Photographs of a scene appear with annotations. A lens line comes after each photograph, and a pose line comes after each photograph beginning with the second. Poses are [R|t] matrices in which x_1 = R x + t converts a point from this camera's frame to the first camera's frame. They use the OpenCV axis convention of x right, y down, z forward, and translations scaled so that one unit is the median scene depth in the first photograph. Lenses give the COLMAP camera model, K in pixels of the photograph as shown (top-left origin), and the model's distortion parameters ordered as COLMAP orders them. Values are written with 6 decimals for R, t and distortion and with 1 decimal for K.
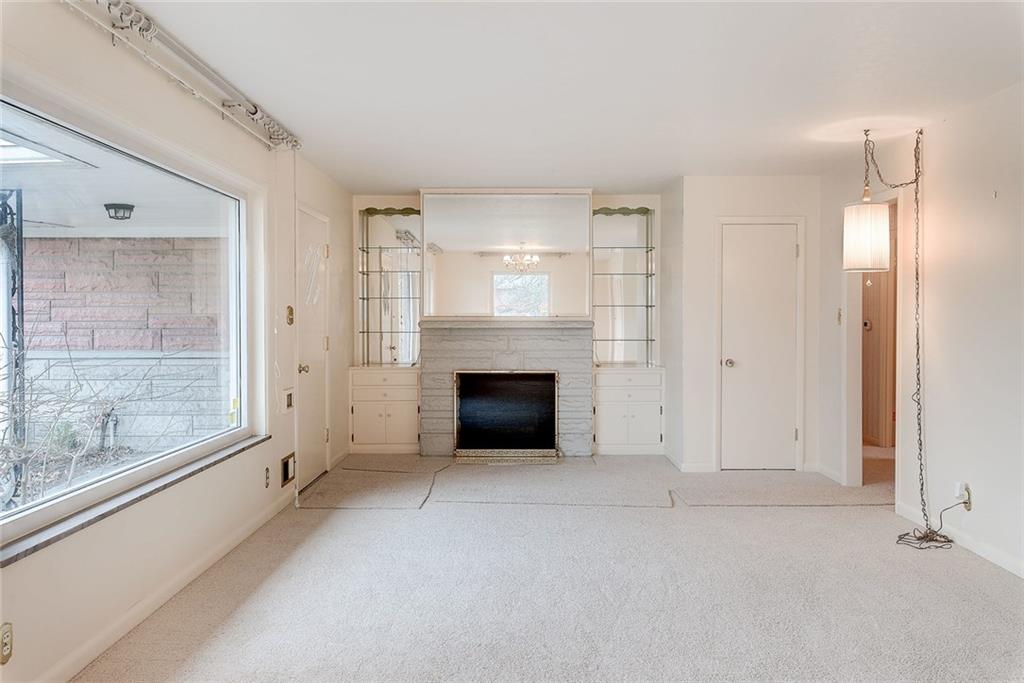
lens RADIAL K [[848.3, 0, 510.6], [0, 848.3, 335.1], [0, 0, 1]] dist [-0.009484, 0.003341]
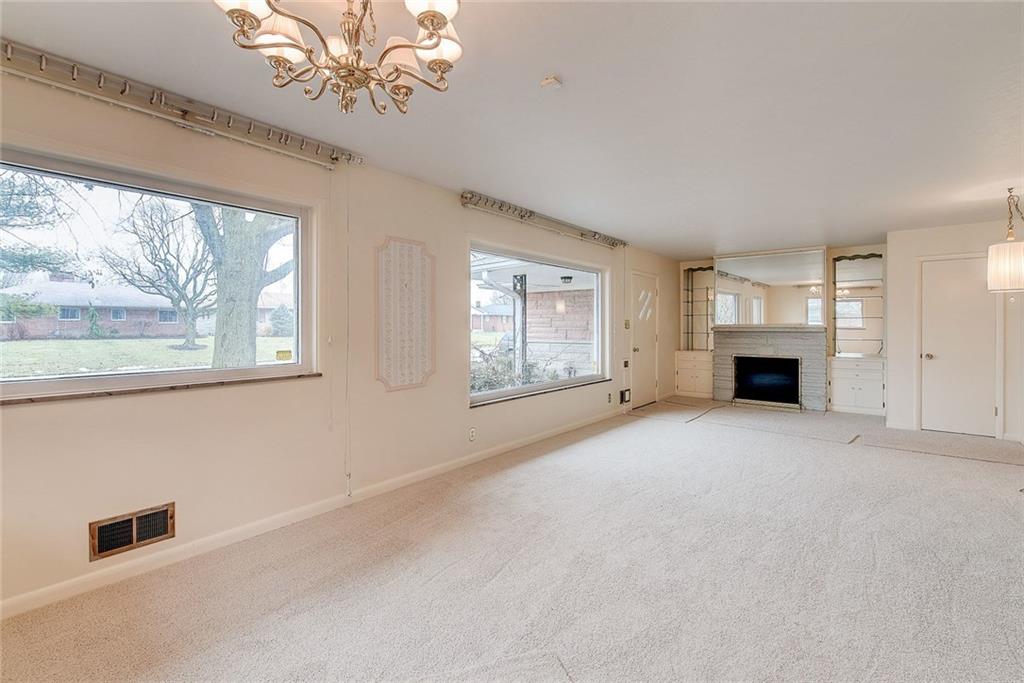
lens RADIAL K [[442.6, 0, 500.5], [0, 442.6, 328.1], [0, 0, 1]] dist [-0.001939, -0.001228]
pose [[0.770822, 0.003336, -0.637042, 0.155375], [-0.012868, 0.999864, -0.010335, 0.001404], [0.636920, 0.016164, 0.770760, -0.048187]]
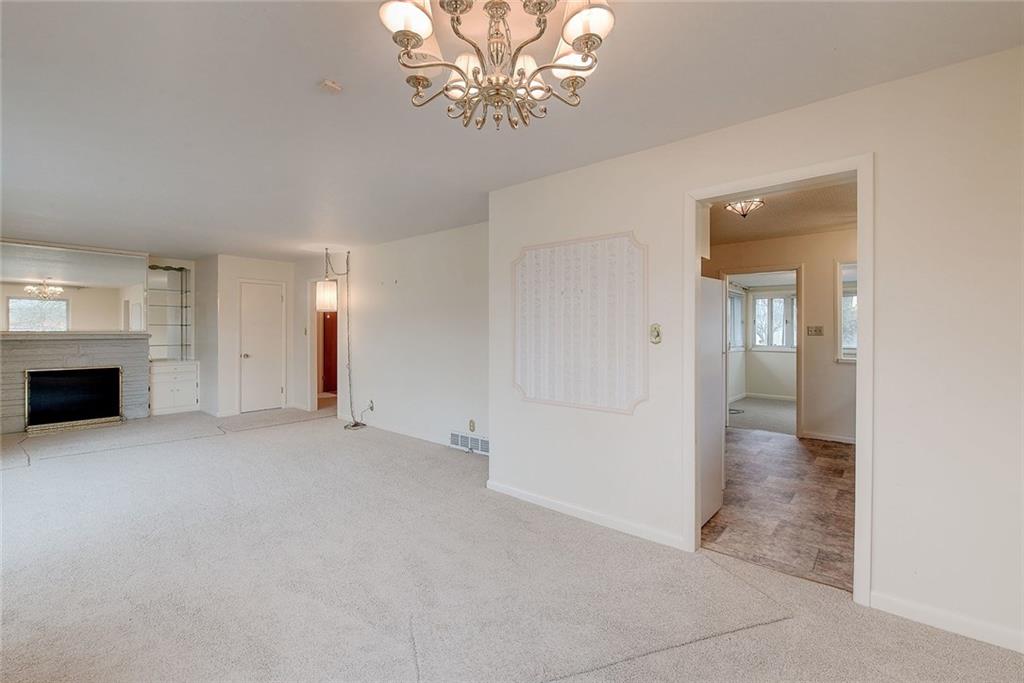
lens RADIAL K [[442.6, 0, 501.8], [0, 442.6, 334.2], [0, 0, 1]] dist [-0.001939, -0.001228]
pose [[0.645276, -0.005766, 0.763928, -0.114960], [0.016171, 0.999851, -0.006112, -0.000122], [-0.763778, 0.016298, 0.645273, -0.068744]]
